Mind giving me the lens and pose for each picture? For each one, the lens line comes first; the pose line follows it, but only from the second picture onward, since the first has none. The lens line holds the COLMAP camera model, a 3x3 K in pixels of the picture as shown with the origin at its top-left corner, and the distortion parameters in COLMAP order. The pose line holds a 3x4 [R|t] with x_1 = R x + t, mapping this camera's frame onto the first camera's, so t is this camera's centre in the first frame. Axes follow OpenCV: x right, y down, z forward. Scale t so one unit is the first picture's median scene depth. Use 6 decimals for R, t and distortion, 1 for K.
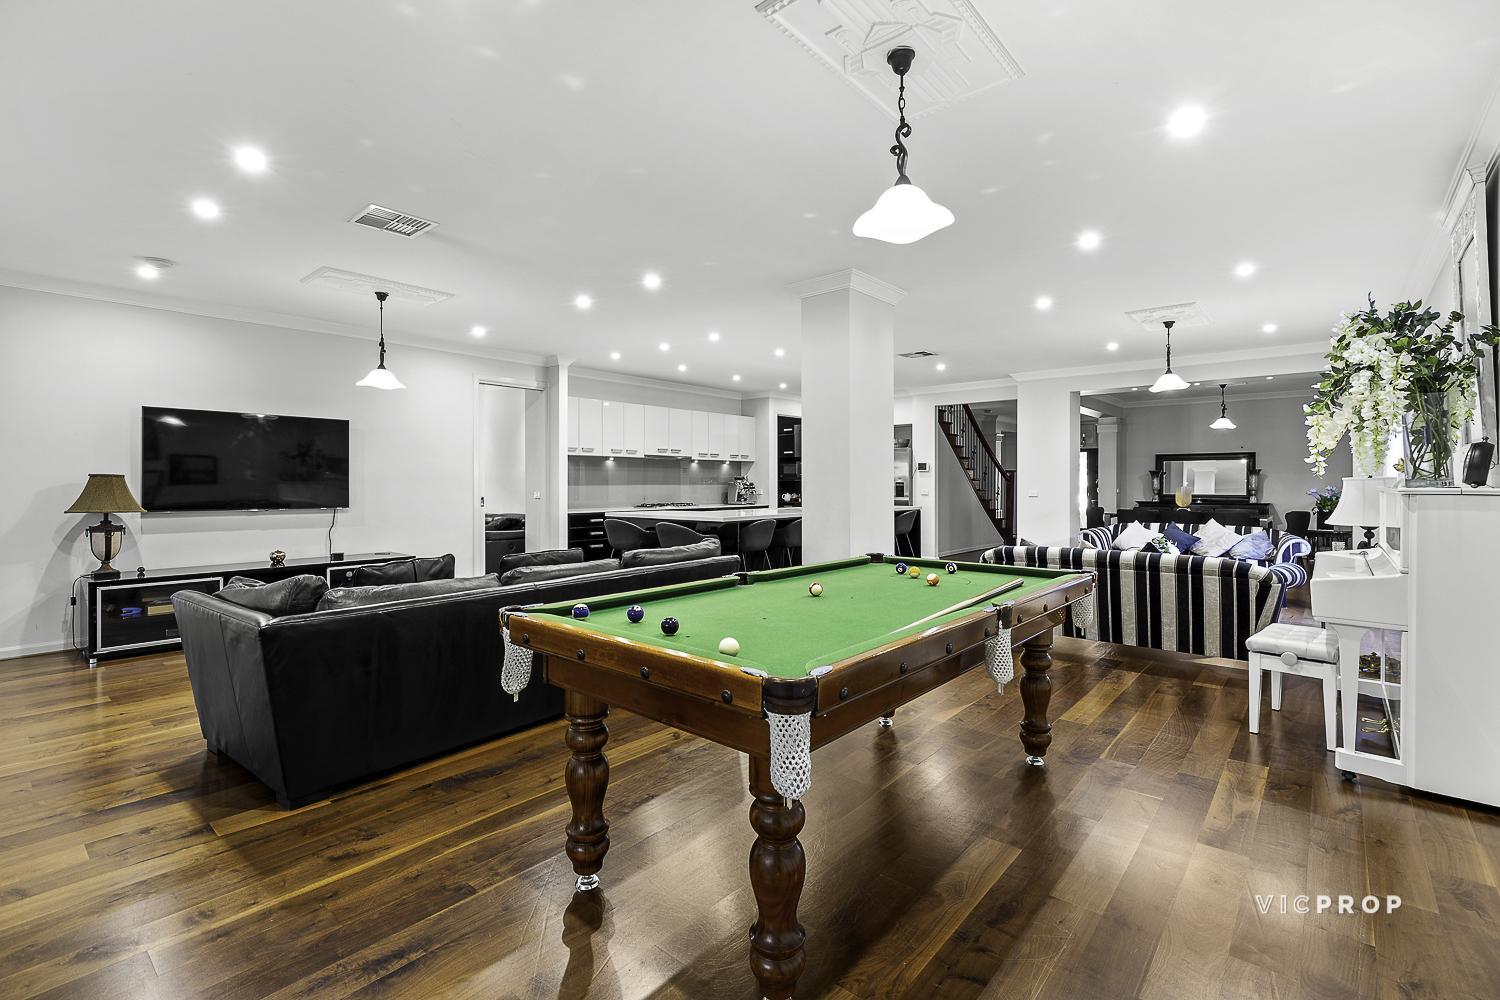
lens RADIAL K [[664.5, 0, 750.0], [0, 664.5, 500.0], [0, 0, 1]] dist [0.000267, -0.000078]
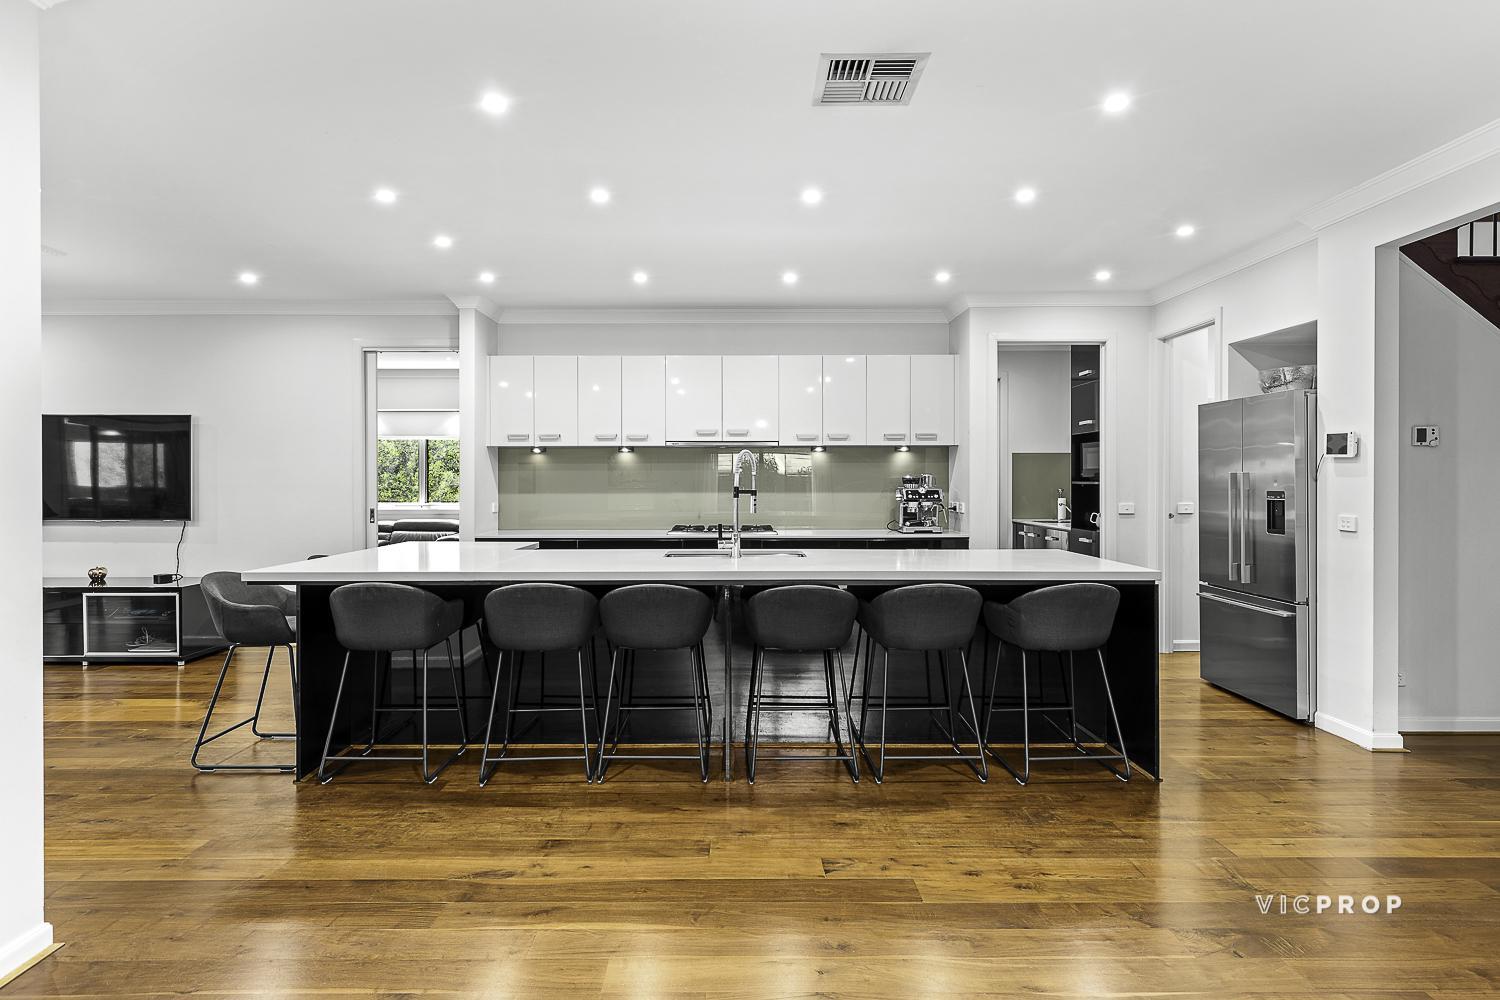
lens RADIAL K [[892.4, 0, 750.0], [0, 892.4, 500.0], [0, 0, 1]] dist [0.000643, 0.000680]
pose [[0.665467, 0.010687, -0.746351, 0.500132], [-0.018080, 0.999835, -0.001805, -0.018258], [0.746208, 0.014695, 0.665550, 0.574344]]
